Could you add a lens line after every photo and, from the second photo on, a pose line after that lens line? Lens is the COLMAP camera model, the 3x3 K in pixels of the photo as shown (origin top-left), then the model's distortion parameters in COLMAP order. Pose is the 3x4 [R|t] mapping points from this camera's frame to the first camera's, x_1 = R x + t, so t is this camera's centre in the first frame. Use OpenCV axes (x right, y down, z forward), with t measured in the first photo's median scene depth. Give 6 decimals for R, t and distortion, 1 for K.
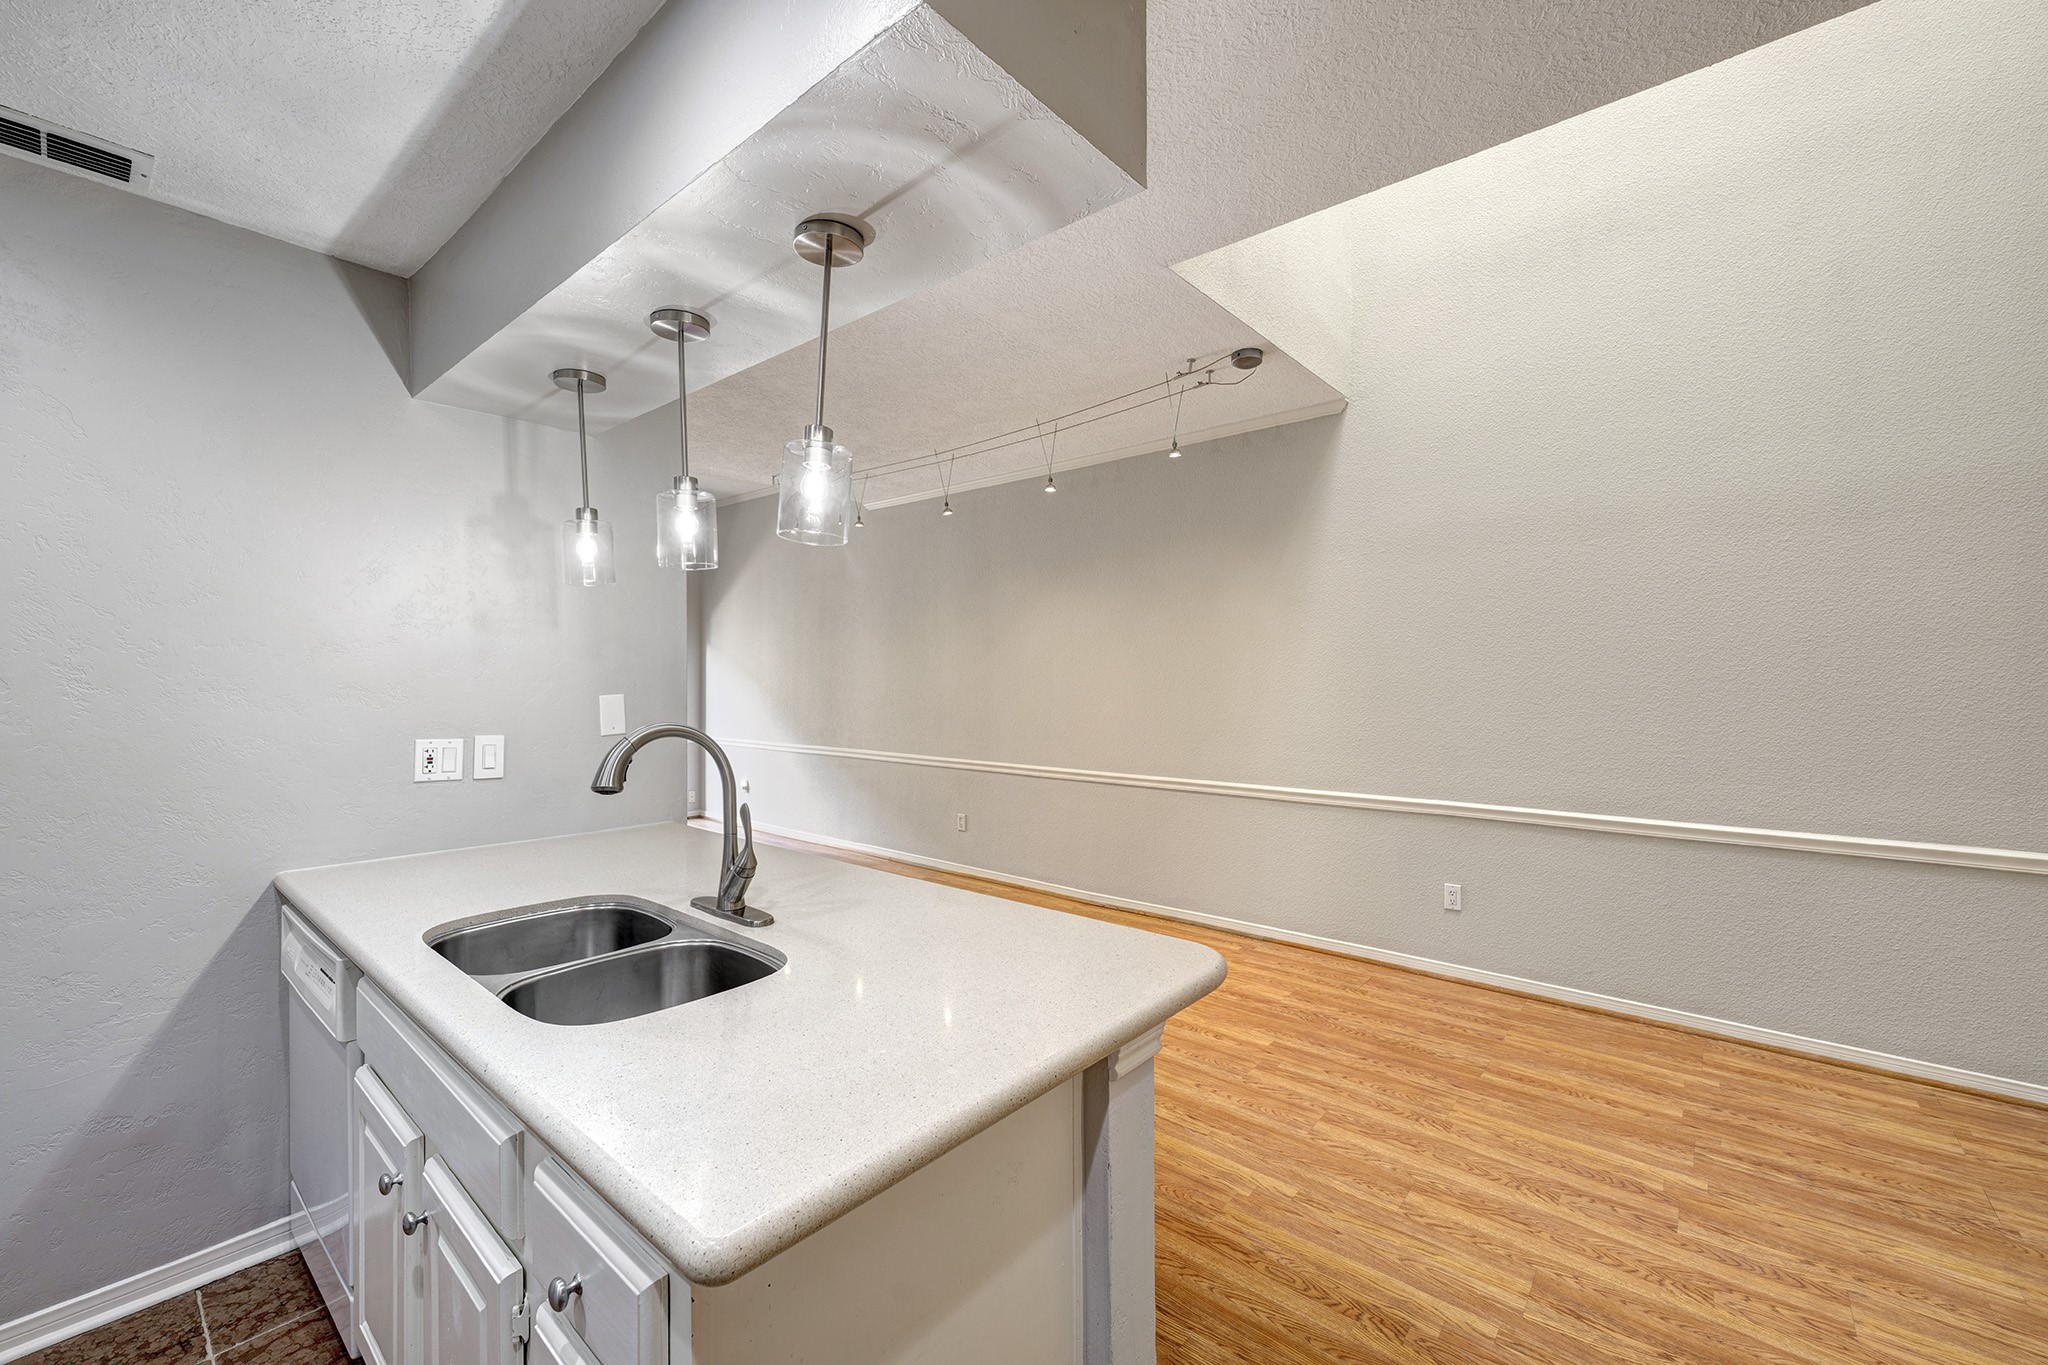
lens RADIAL K [[833.0, 0, 1024.7], [0, 833.0, 715.2], [0, 0, 1]] dist [0.000886, 0.000234]
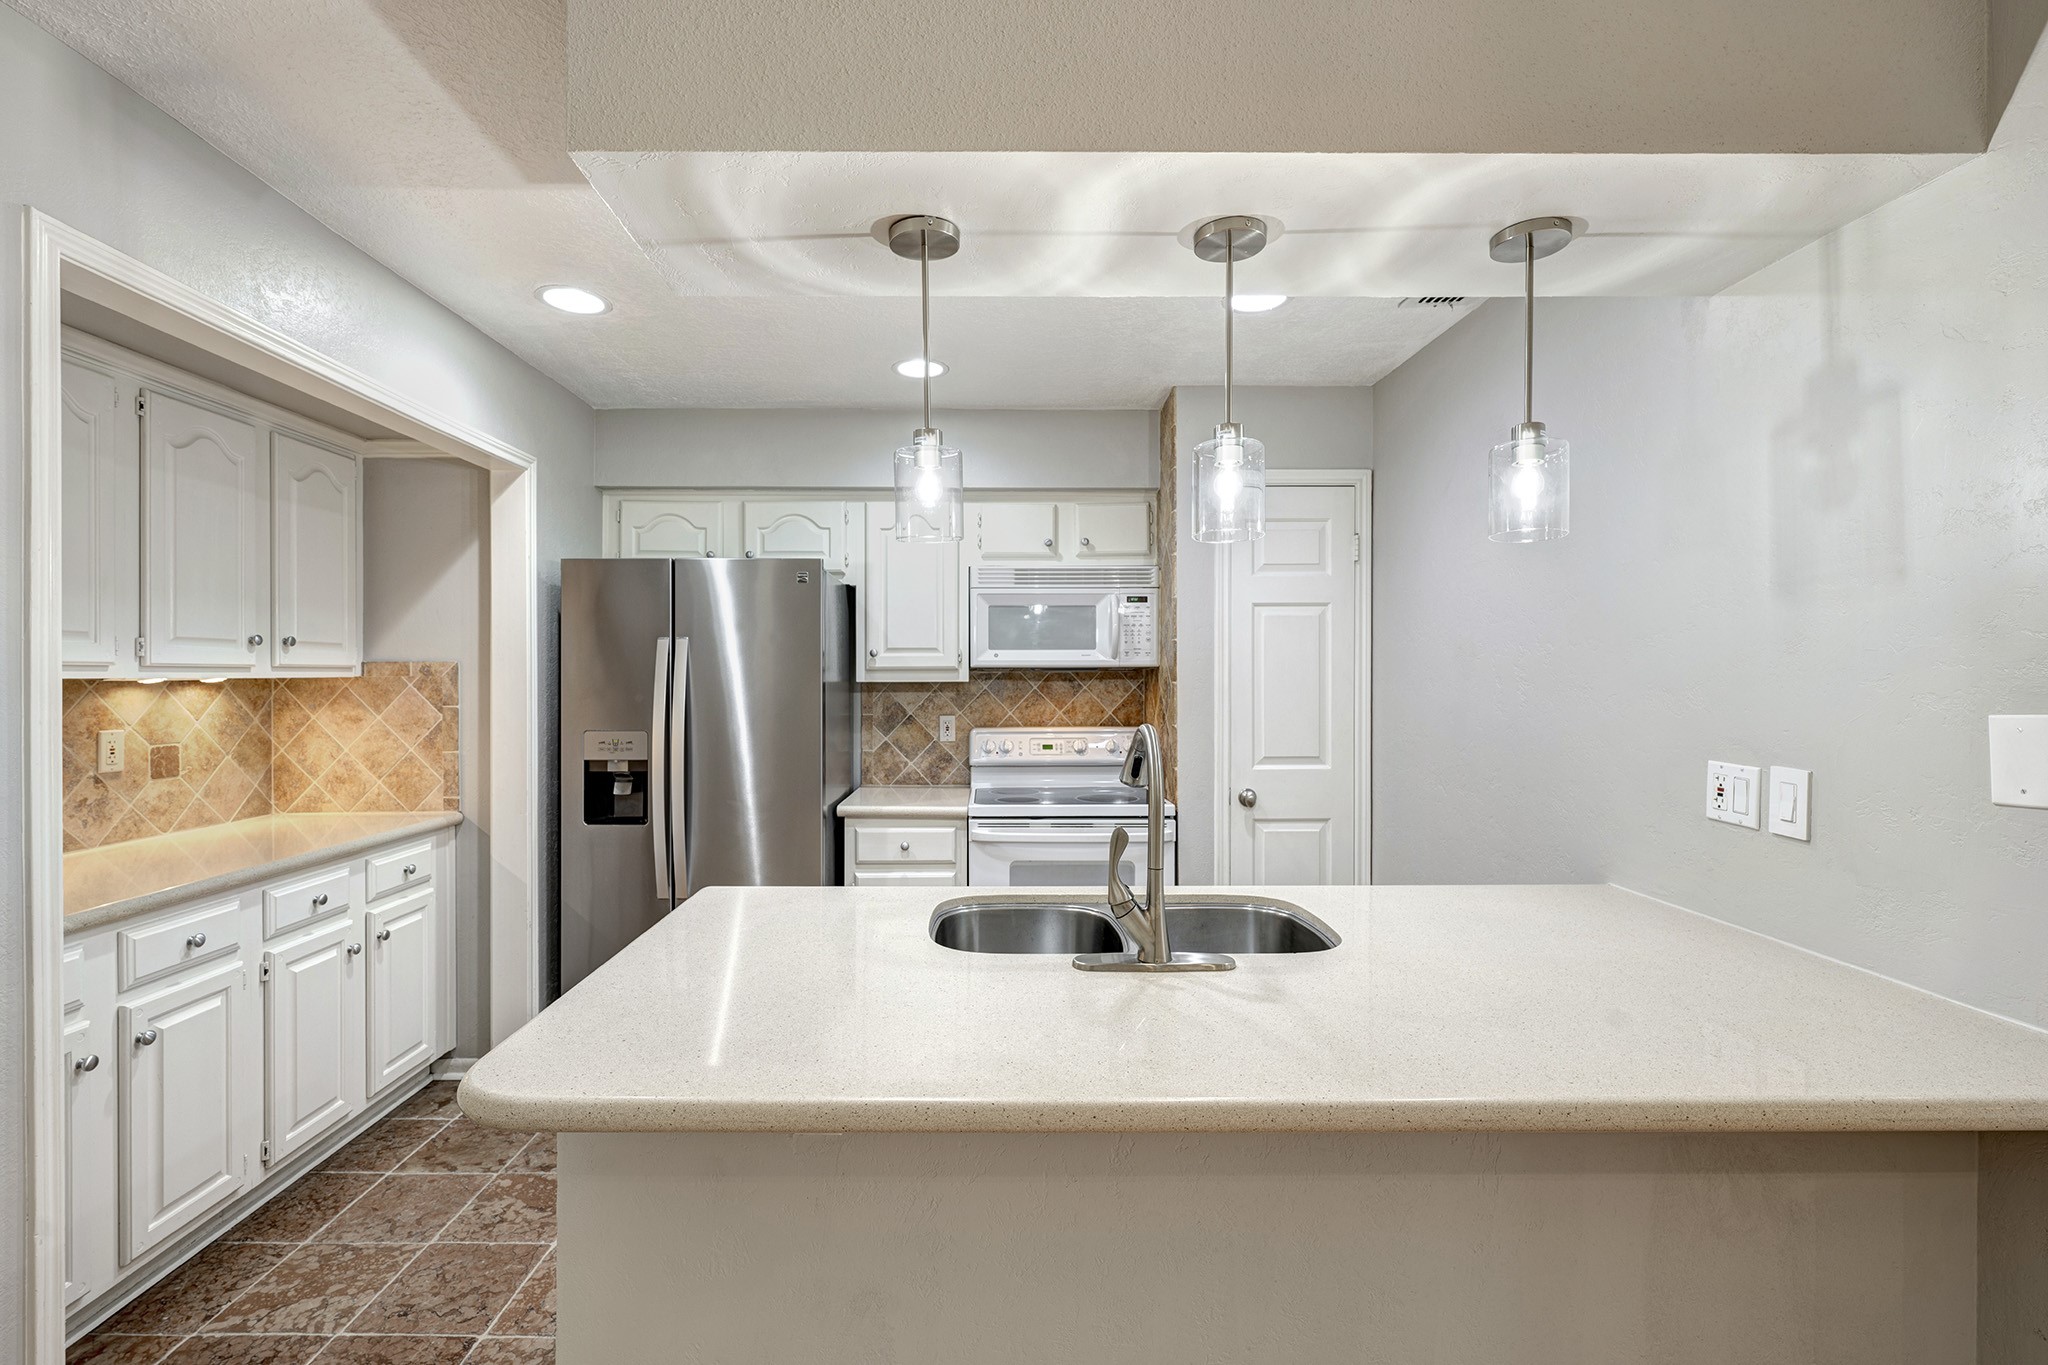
lens RADIAL K [[899.6, 0, 997.2], [0, 899.6, 678.0], [0, 0, 1]] dist [-0.010798, -0.000074]
pose [[-0.756665, -0.005114, -0.653782, 0.193747], [-0.032072, 0.999056, 0.029305, -0.035260], [0.653015, 0.043142, -0.756115, 0.925519]]
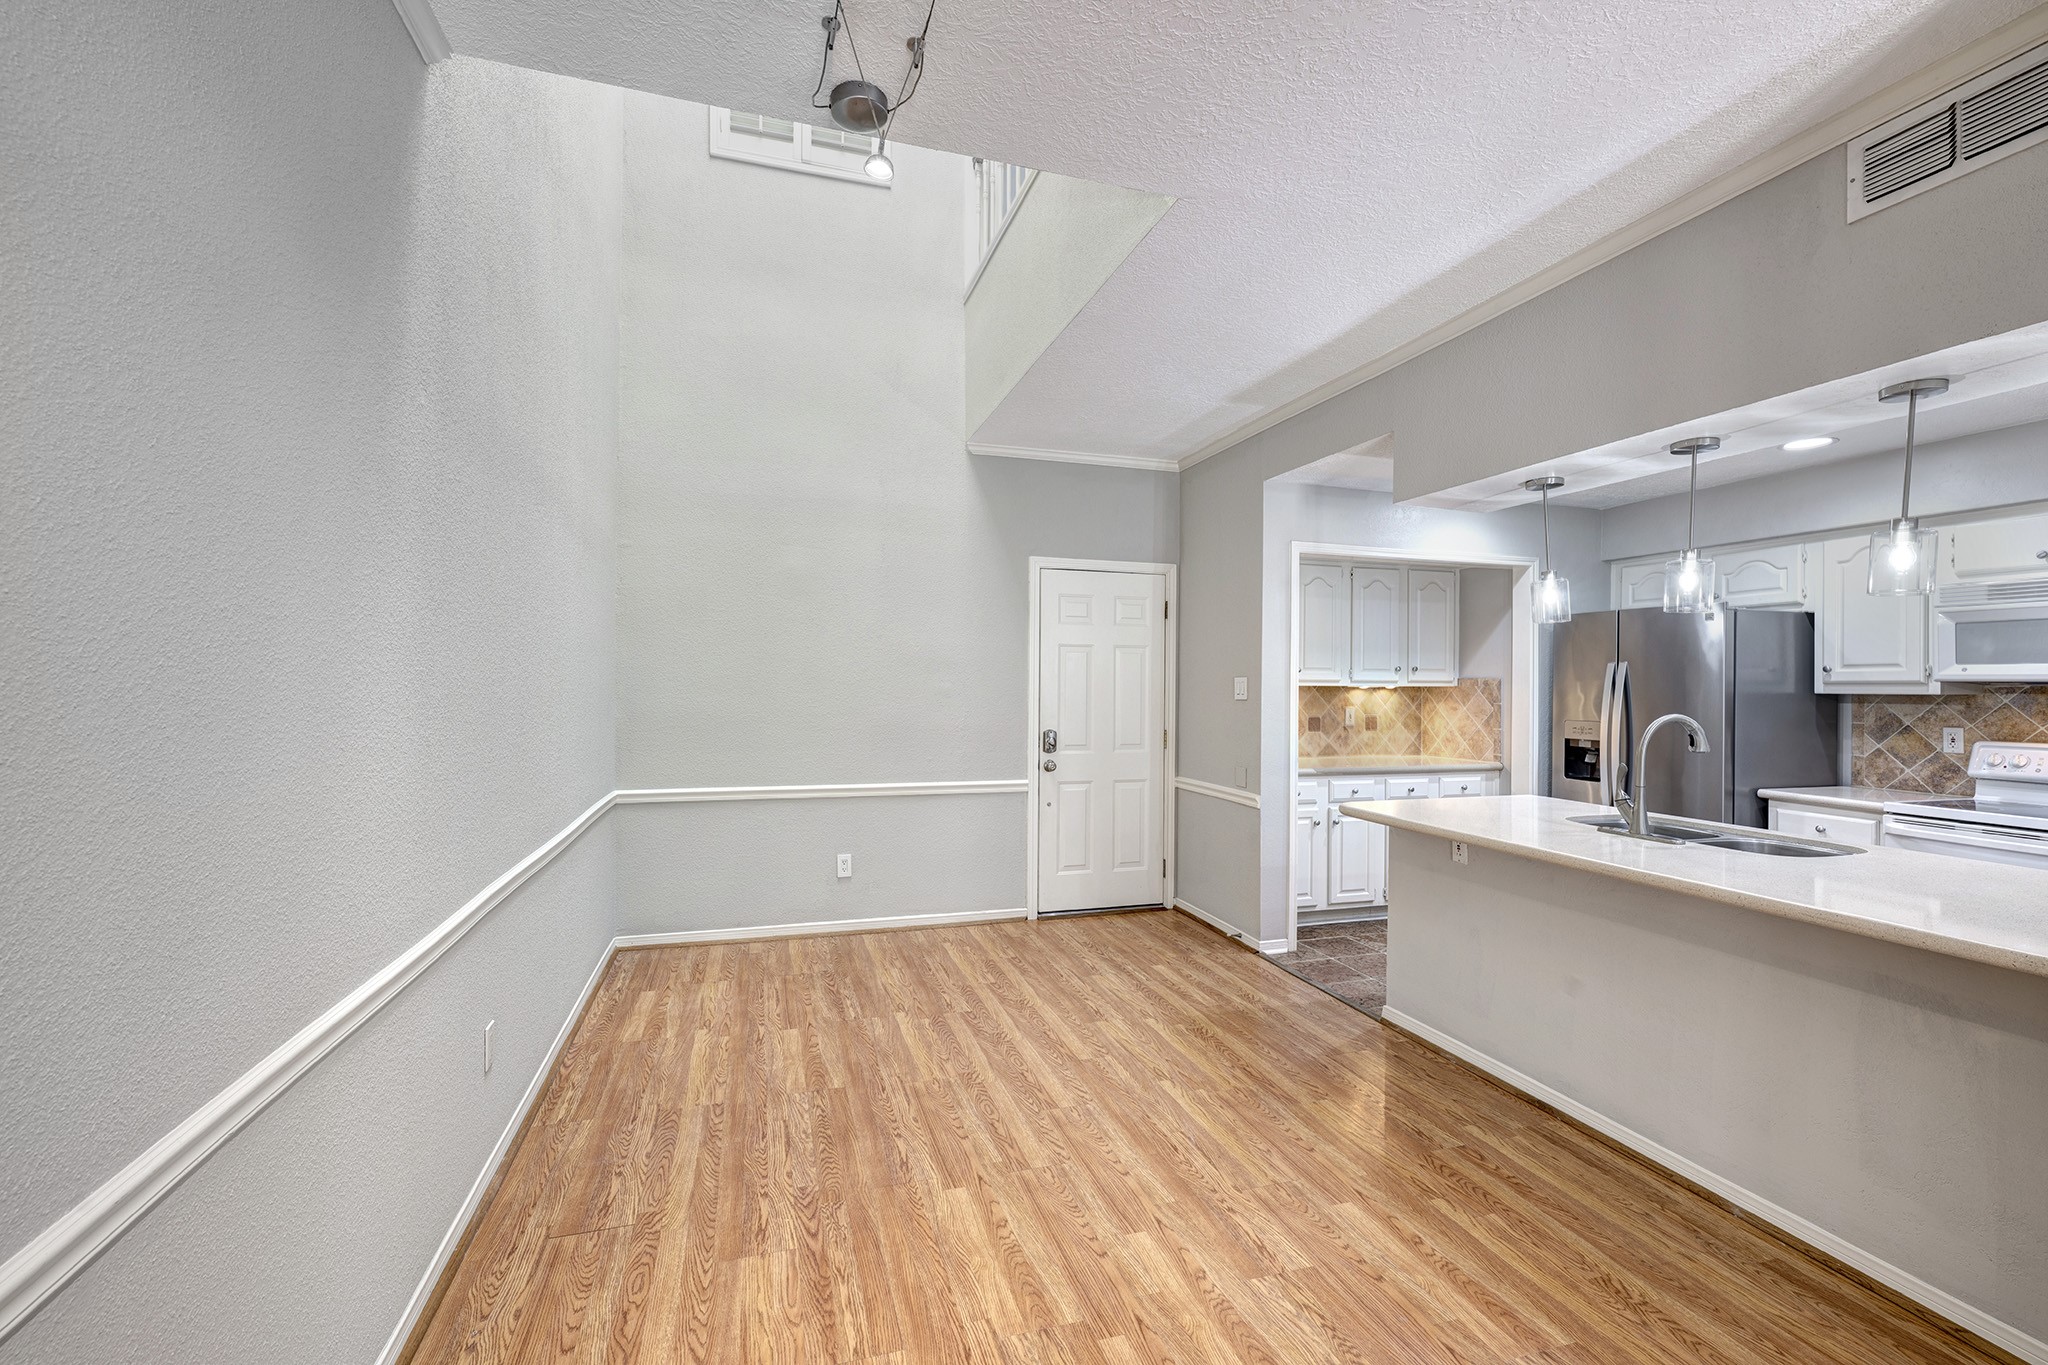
lens RADIAL K [[860.6, 0, 1009.8], [0, 860.6, 685.8], [0, 0, 1]] dist [-0.000684, 0.000108]
pose [[-0.833830, -0.014833, 0.551823, -0.162246], [0.009469, 0.999108, 0.041165, -0.071745], [-0.551941, 0.039550, -0.832945, 1.804479]]
